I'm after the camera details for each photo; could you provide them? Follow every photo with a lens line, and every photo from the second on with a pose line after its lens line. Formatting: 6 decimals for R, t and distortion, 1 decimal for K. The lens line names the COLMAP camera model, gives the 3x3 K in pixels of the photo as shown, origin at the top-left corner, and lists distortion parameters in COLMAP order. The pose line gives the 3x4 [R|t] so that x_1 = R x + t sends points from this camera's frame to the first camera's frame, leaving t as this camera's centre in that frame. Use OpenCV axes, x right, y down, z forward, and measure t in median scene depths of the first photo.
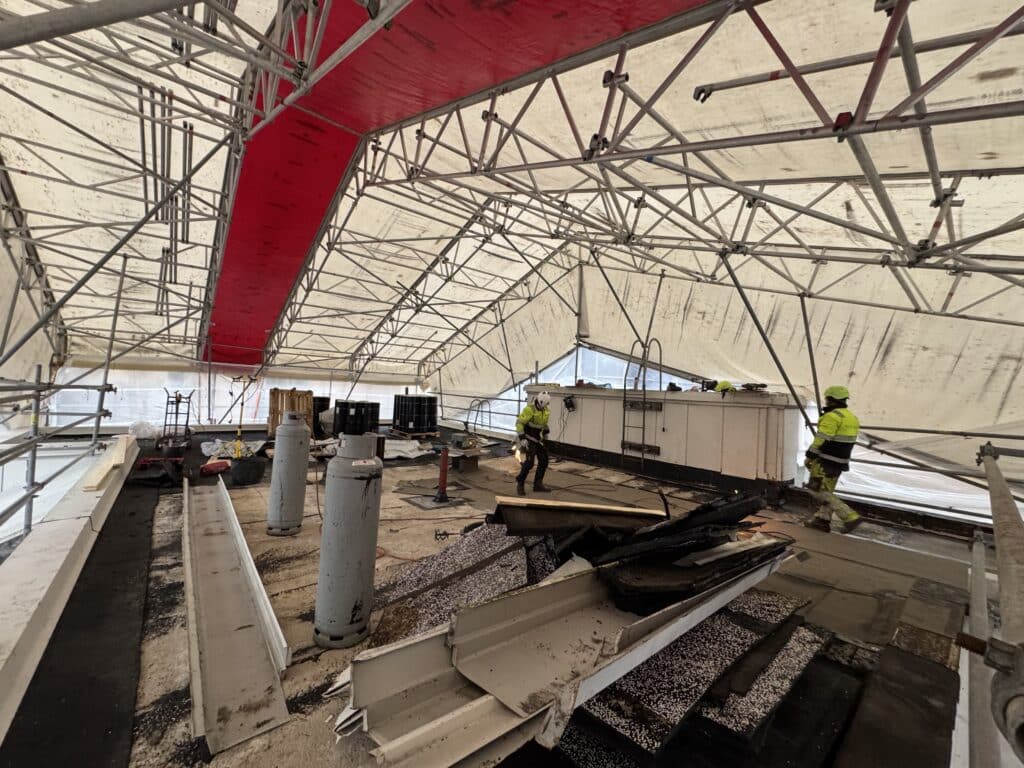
lens RADIAL K [[410.5, 0, 510.8], [0, 410.5, 384.5], [0, 0, 1]] dist [0.000510, 0.000002]
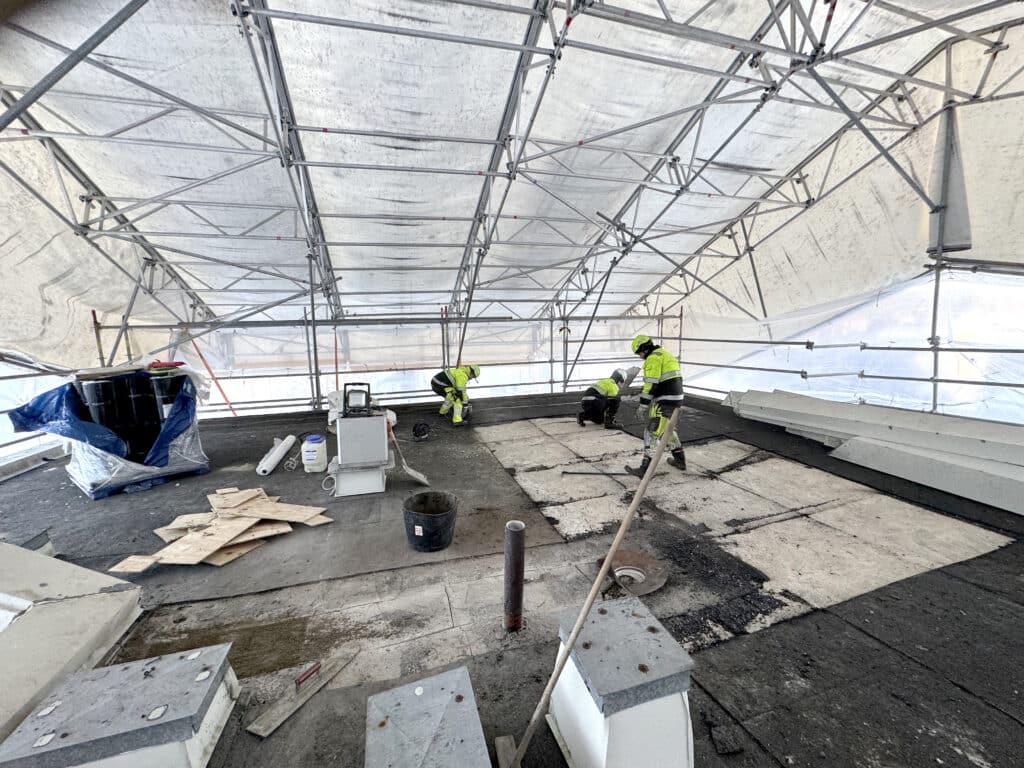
lens RADIAL K [[410.5, 0, 512.1], [0, 410.5, 383.1], [0, 0, 1]] dist [0.000510, 0.000002]
pose [[0.921312, -0.038845, -0.386879, -0.143823], [0.080375, 0.992533, 0.091749, -0.036344], [0.380427, -0.115625, 0.917555, 0.254194]]
